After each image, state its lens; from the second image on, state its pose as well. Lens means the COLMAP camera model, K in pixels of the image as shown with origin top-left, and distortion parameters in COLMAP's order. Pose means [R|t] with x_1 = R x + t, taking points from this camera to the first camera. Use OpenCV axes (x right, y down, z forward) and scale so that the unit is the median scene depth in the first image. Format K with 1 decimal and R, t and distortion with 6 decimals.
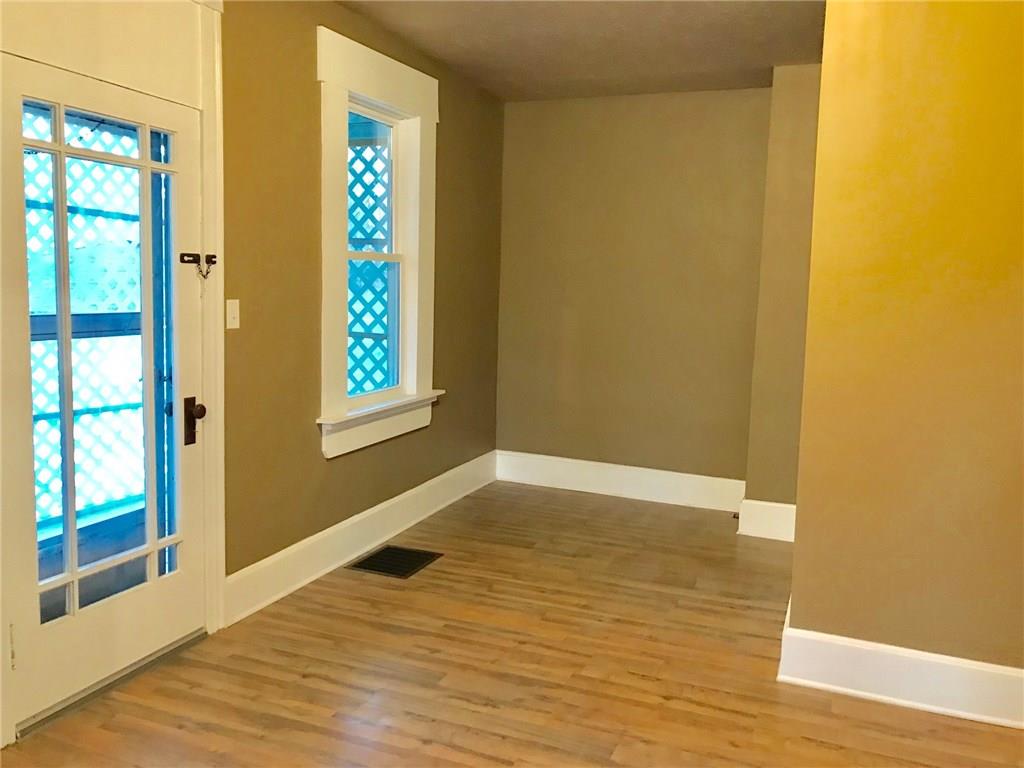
lens RADIAL K [[838.3, 0, 531.1], [0, 838.3, 361.1], [0, 0, 1]] dist [0.052284, -0.009416]
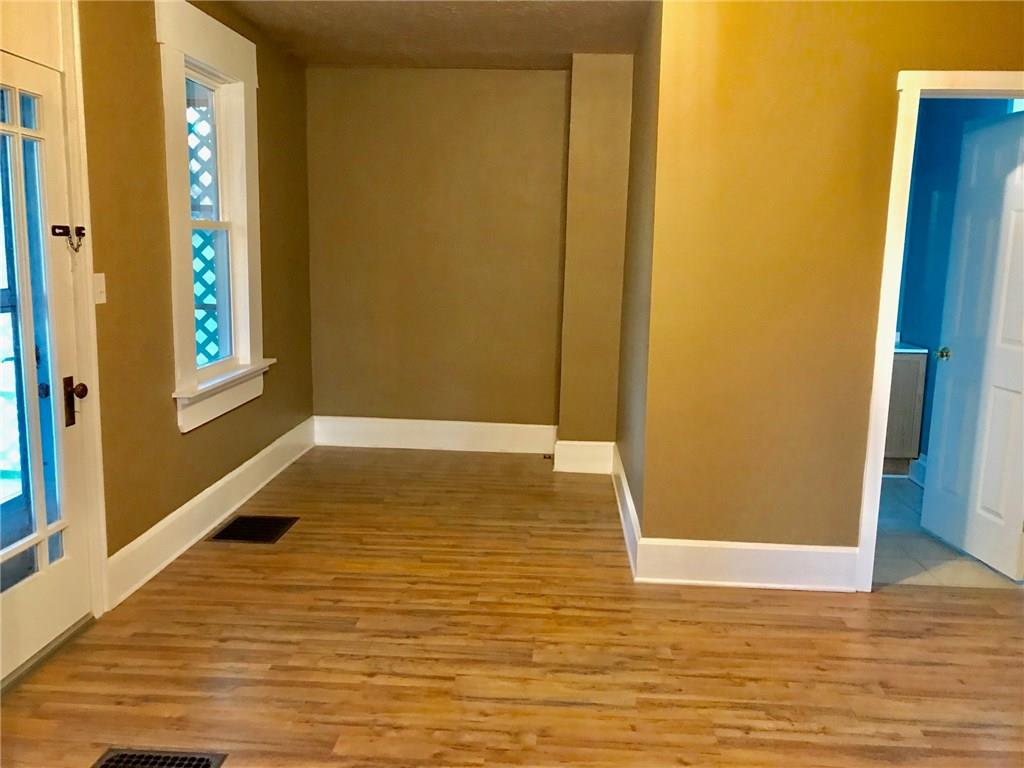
lens RADIAL K [[834.4, 0, 509.3], [0, 834.4, 364.9], [0, 0, 1]] dist [0.055720, -0.011911]
pose [[0.951120, -0.056237, 0.303658, -0.203642], [0.041538, 0.997641, 0.054654, -0.002260], [-0.306015, -0.039369, 0.951212, -0.058743]]
